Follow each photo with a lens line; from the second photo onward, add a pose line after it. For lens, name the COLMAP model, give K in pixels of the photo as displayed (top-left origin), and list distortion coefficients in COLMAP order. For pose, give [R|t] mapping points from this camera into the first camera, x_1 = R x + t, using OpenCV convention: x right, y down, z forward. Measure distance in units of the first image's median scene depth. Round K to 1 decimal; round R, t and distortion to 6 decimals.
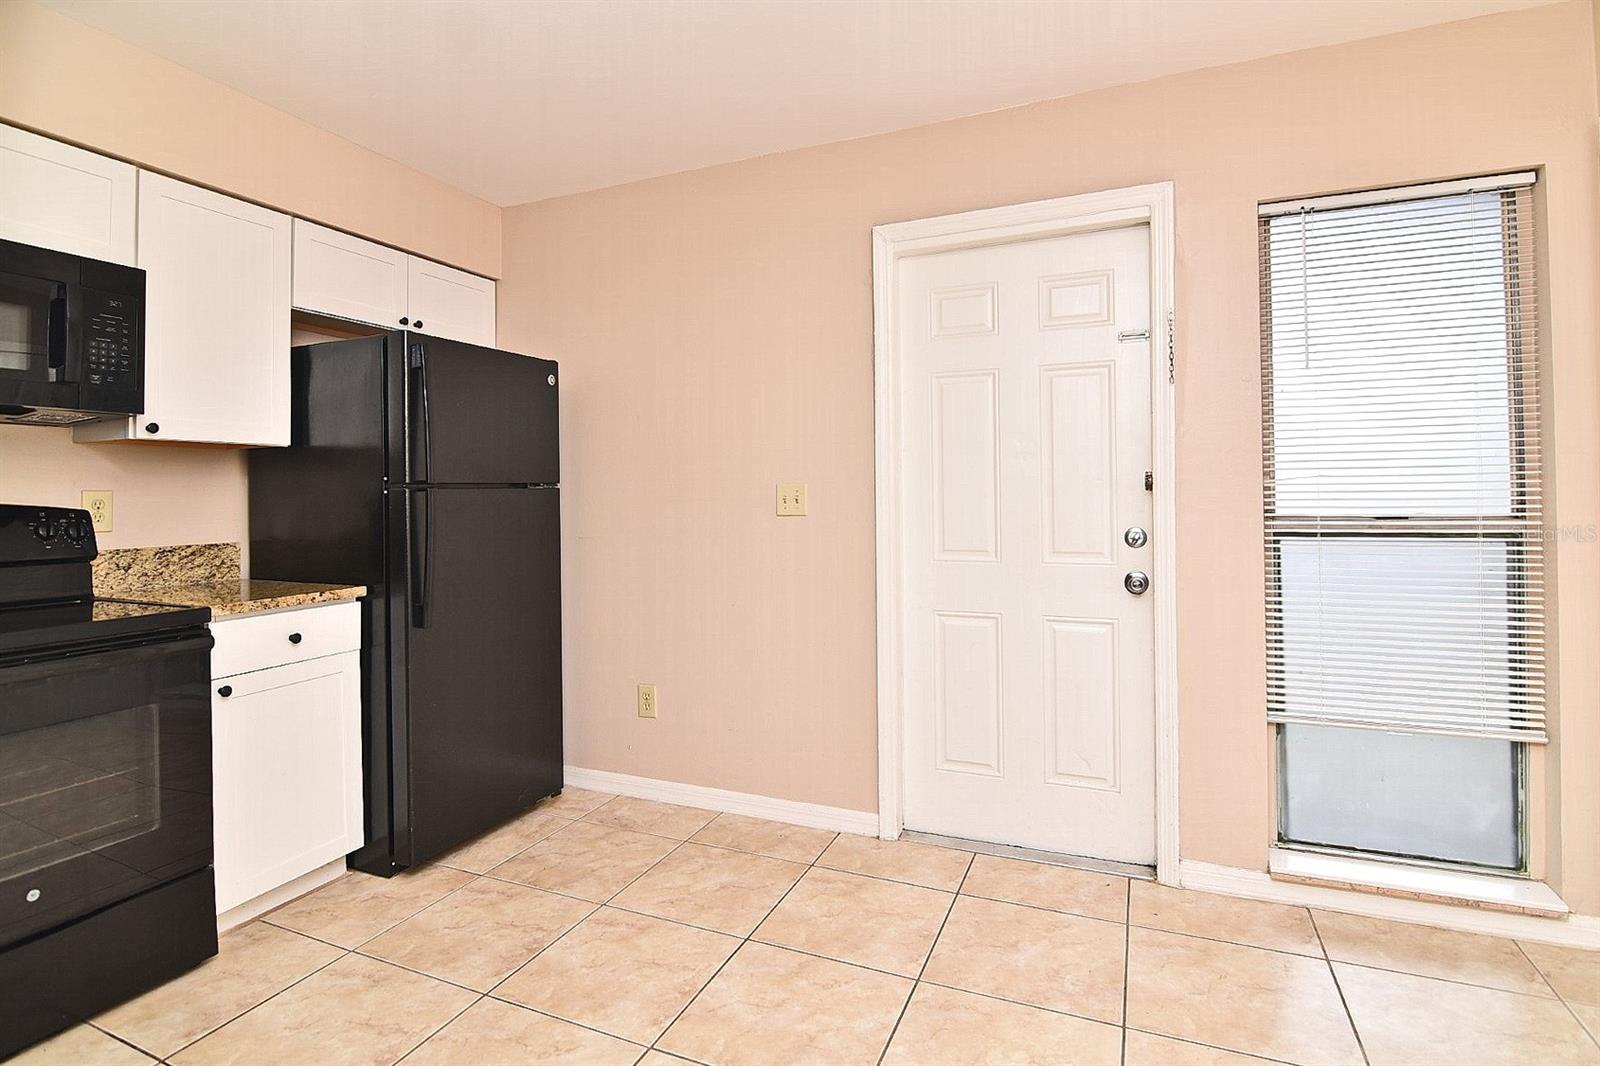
lens RADIAL K [[803.6, 0, 795.7], [0, 803.6, 485.6], [0, 0, 1]] dist [-0.000970, -0.010831]
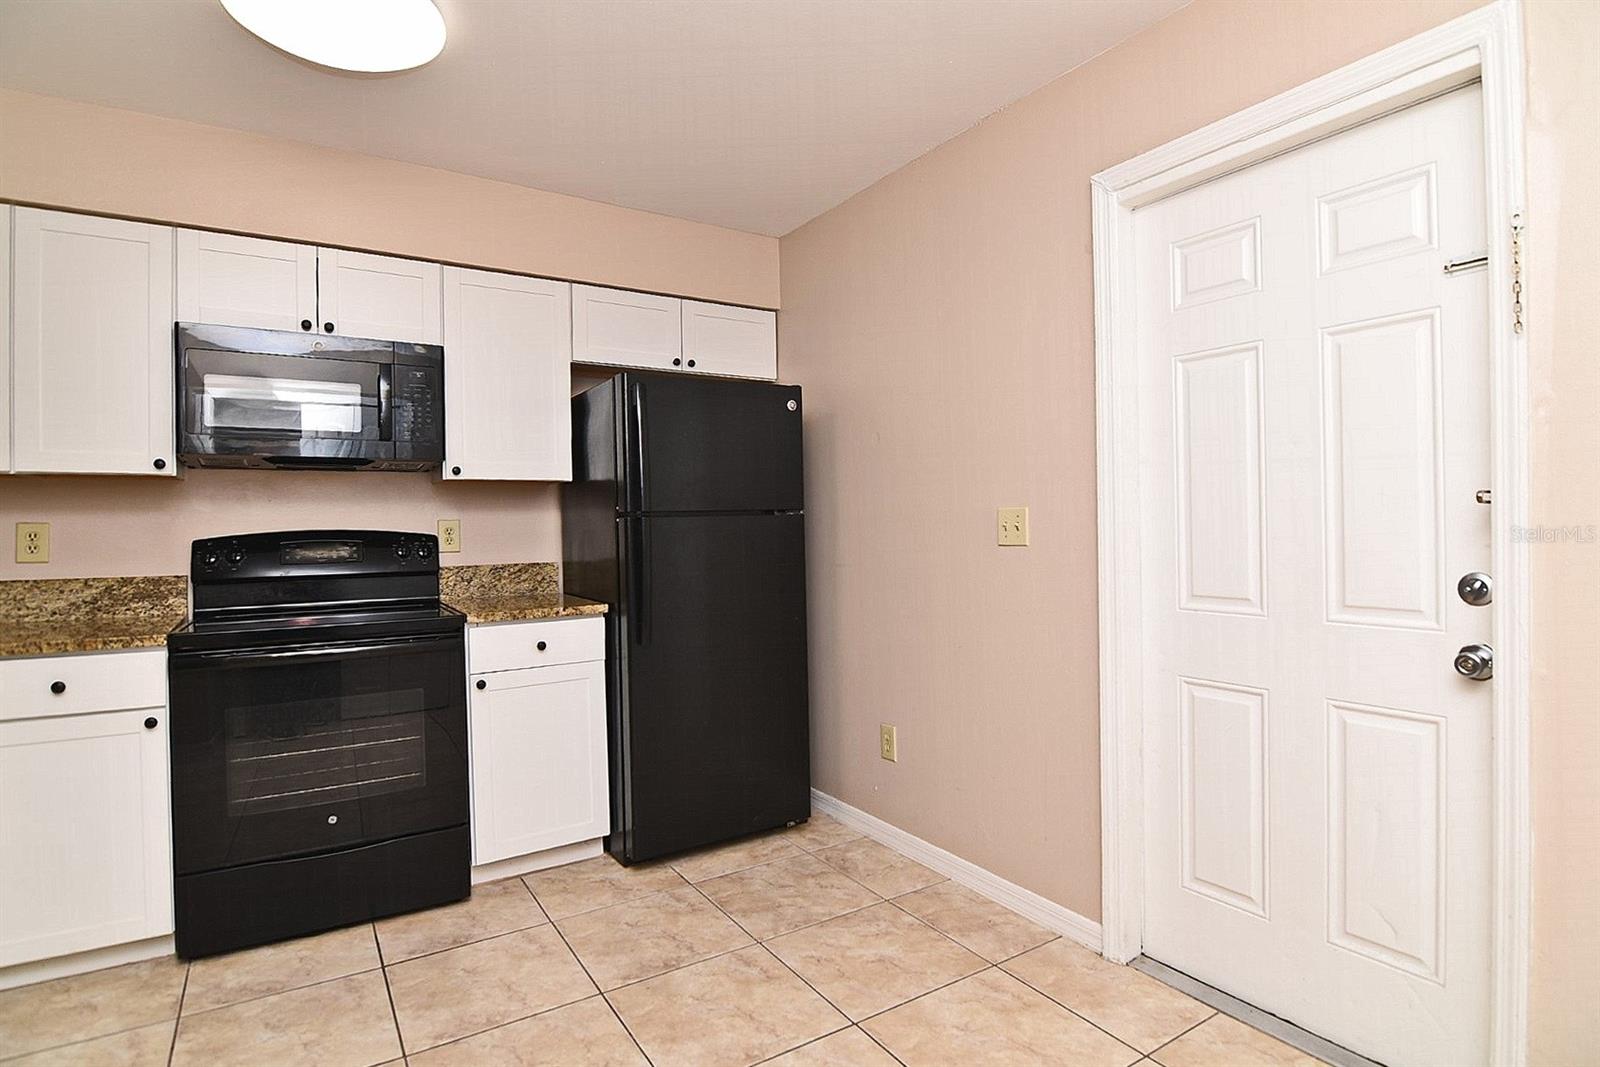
lens RADIAL K [[834.3, 0, 784.5], [0, 834.3, 526.9], [0, 0, 1]] dist [-0.002981, -0.017379]
pose [[0.832771, 0.000477, -0.553618, 0.306841], [0.011940, 0.999752, 0.018821, -0.001682], [0.553489, -0.022283, 0.832558, 0.163670]]
